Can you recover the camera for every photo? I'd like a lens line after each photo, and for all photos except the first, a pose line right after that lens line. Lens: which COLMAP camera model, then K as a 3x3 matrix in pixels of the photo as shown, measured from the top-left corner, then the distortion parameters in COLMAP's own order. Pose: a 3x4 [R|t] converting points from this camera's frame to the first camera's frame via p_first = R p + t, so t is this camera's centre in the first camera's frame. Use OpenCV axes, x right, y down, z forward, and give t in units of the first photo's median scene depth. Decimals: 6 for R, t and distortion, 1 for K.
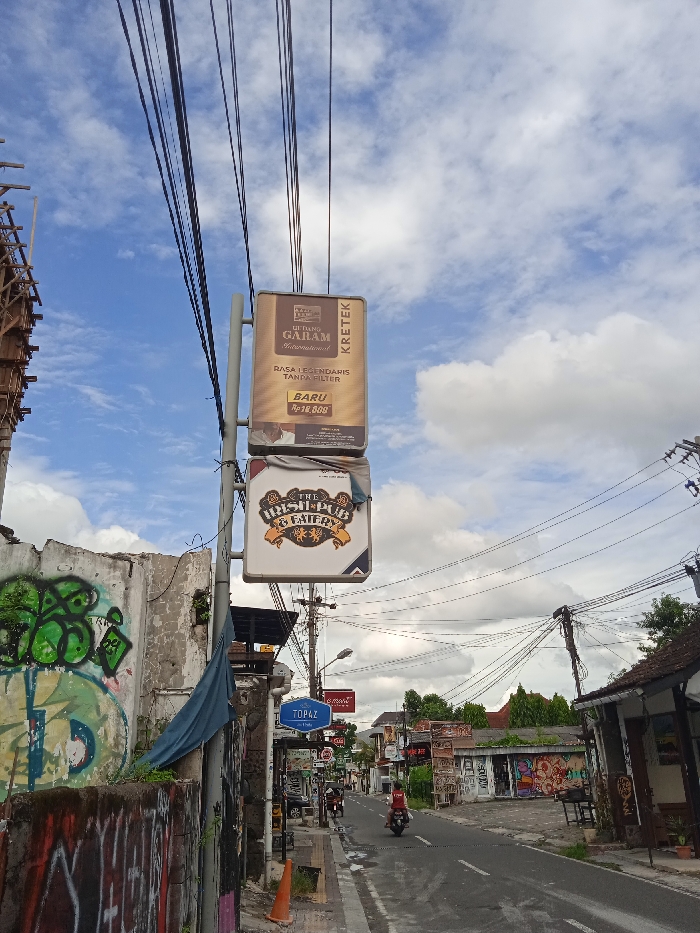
lens RADIAL K [[775.8, 0, 345.1], [0, 775.8, 464.7], [0, 0, 1]] dist [0.026860, -0.025887]
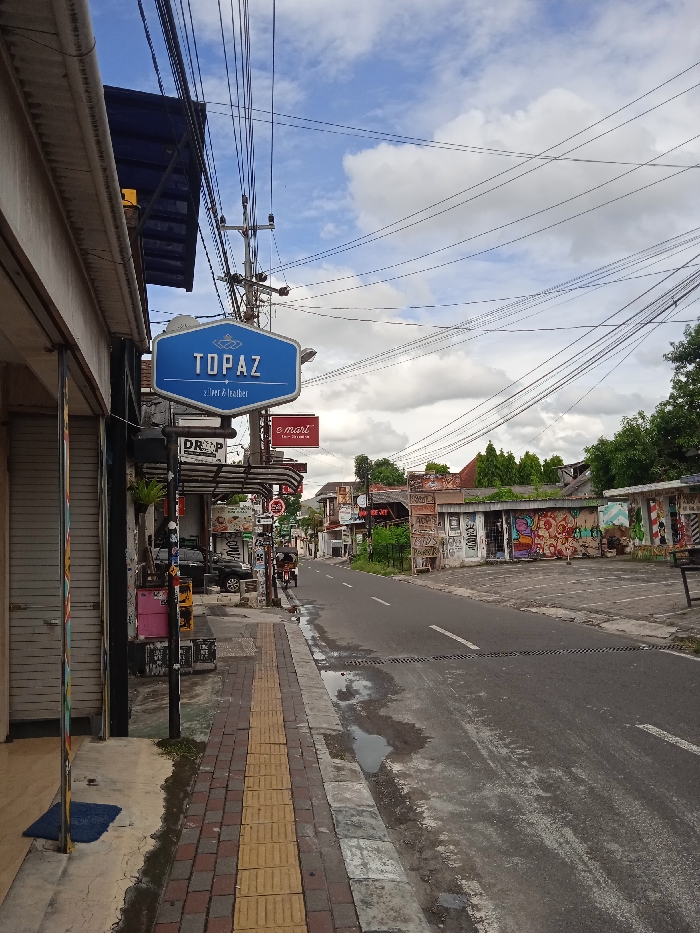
lens RADIAL K [[775.8, 0, 345.1], [0, 775.8, 464.7], [0, 0, 1]] dist [0.026860, -0.025887]
pose [[0.997276, -0.003887, 0.073654, -0.009949], [-0.016703, 0.960764, 0.276864, 0.111578], [-0.071840, -0.277340, 0.958082, 0.268354]]
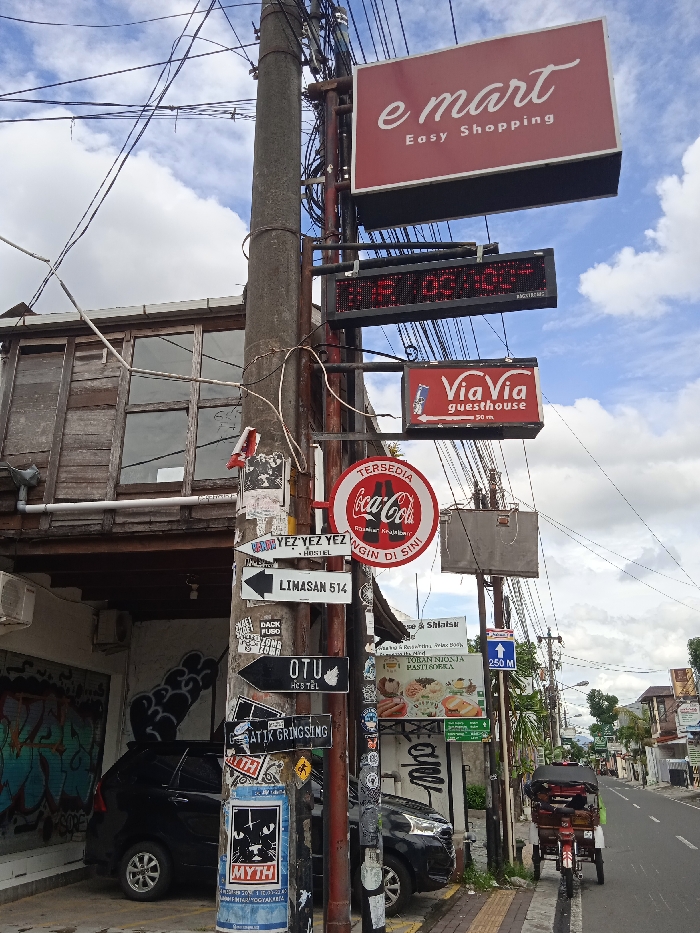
lens RADIAL K [[775.8, 0, 345.1], [0, 775.8, 464.7], [0, 0, 1]] dist [0.026860, -0.025887]
pose [[0.953170, -0.085838, -0.289998, 0.003206], [0.091693, 0.995765, 0.006637, 0.268817], [0.288200, -0.032917, 0.957004, 0.655119]]
